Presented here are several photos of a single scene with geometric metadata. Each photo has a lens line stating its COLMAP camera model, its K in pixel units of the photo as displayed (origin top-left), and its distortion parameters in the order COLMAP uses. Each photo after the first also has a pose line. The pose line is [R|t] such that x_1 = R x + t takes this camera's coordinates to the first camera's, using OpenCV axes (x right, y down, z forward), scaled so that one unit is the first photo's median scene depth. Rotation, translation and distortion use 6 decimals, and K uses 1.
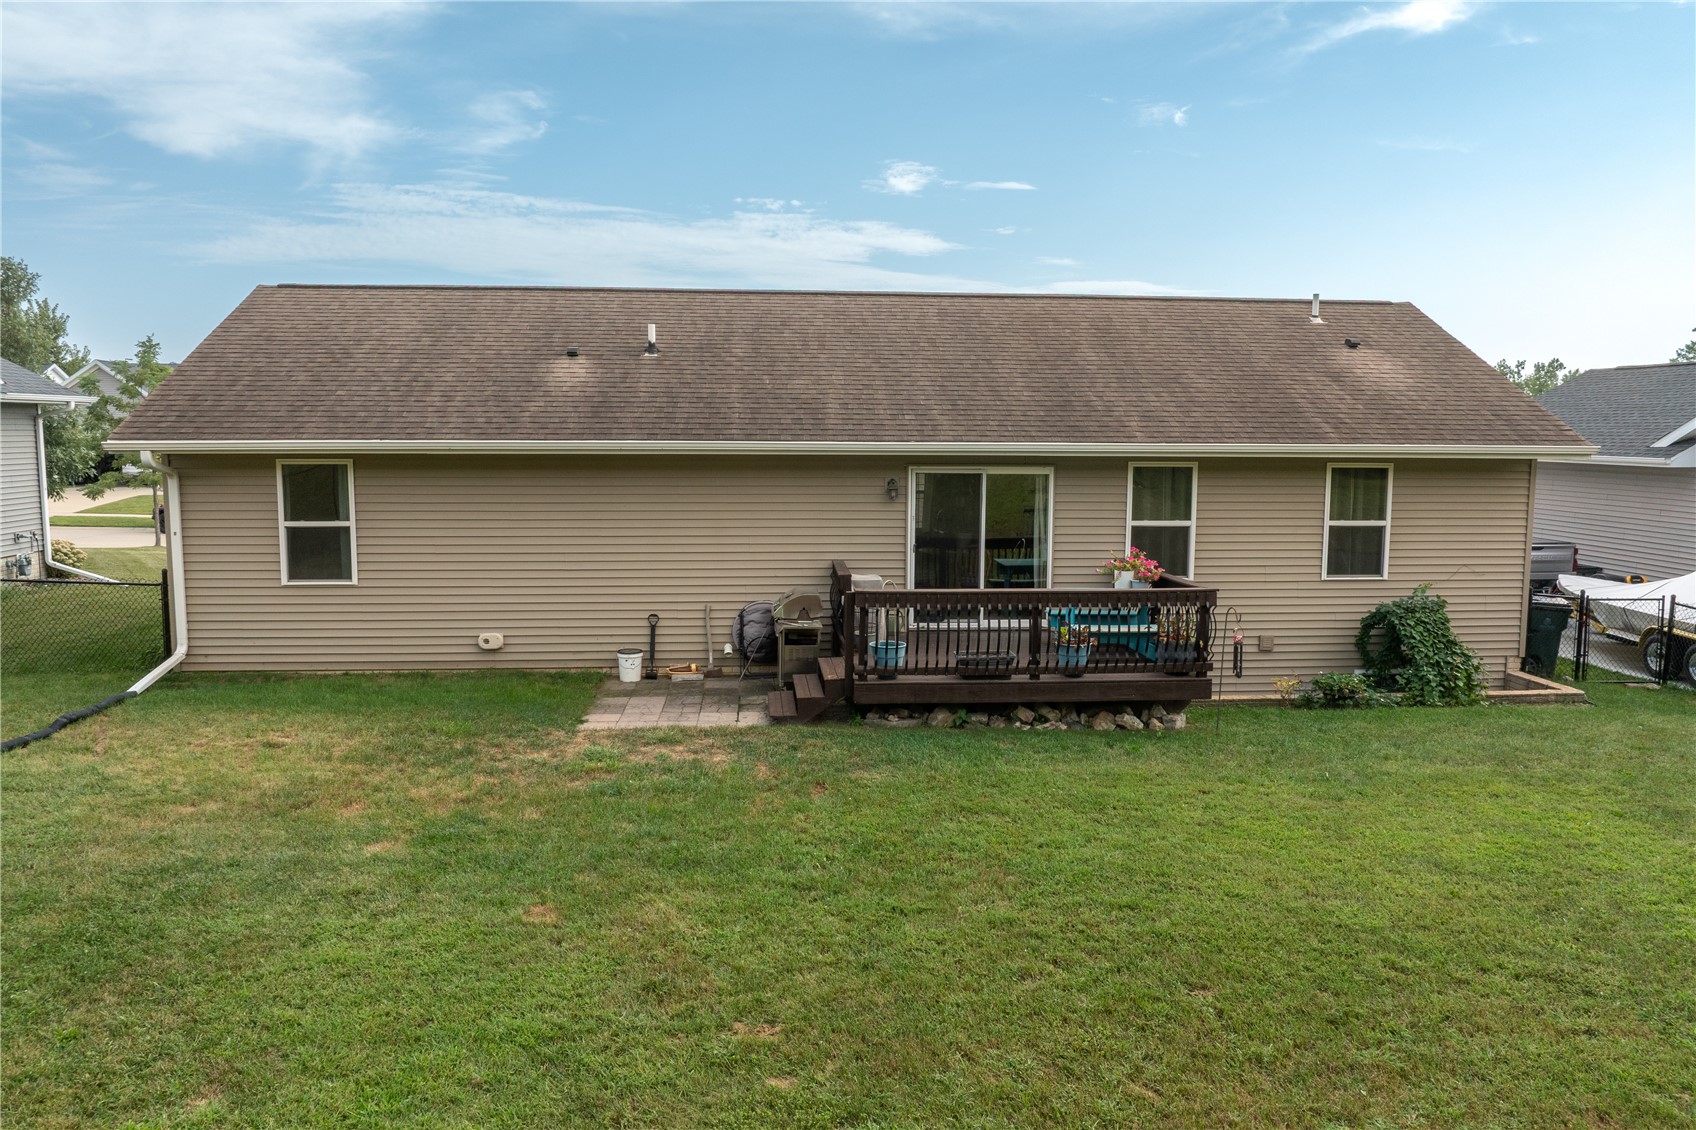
lens RADIAL K [[1194.3, 0, 848.0], [0, 1194.3, 565.0], [0, 0, 1]] dist [-0.007873, -0.003648]
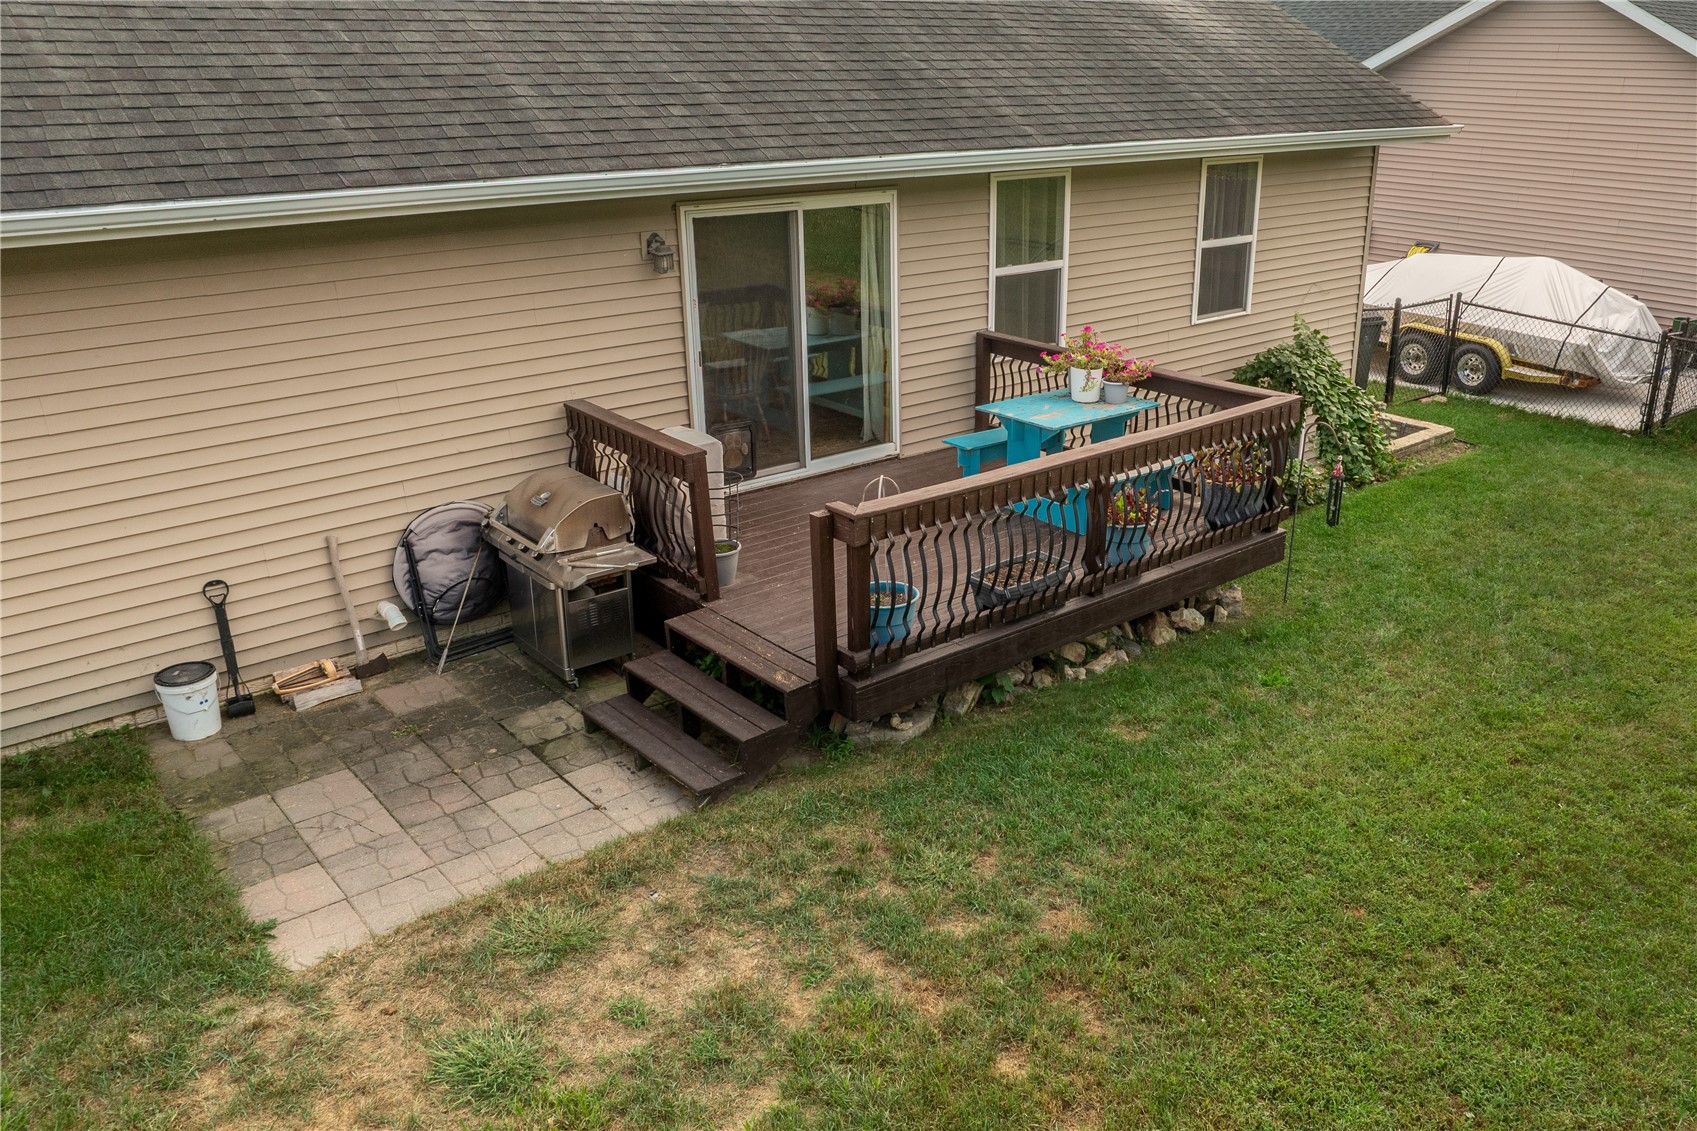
lens RADIAL K [[1337.9, 0, 931.6], [0, 1337.9, 564.6], [0, 0, 1]] dist [-0.009864, -0.002995]
pose [[0.812140, -0.215158, 0.542343, -0.215461], [0.071420, 0.959194, 0.273582, -0.085379], [-0.579075, -0.183452, 0.794366, 0.432978]]
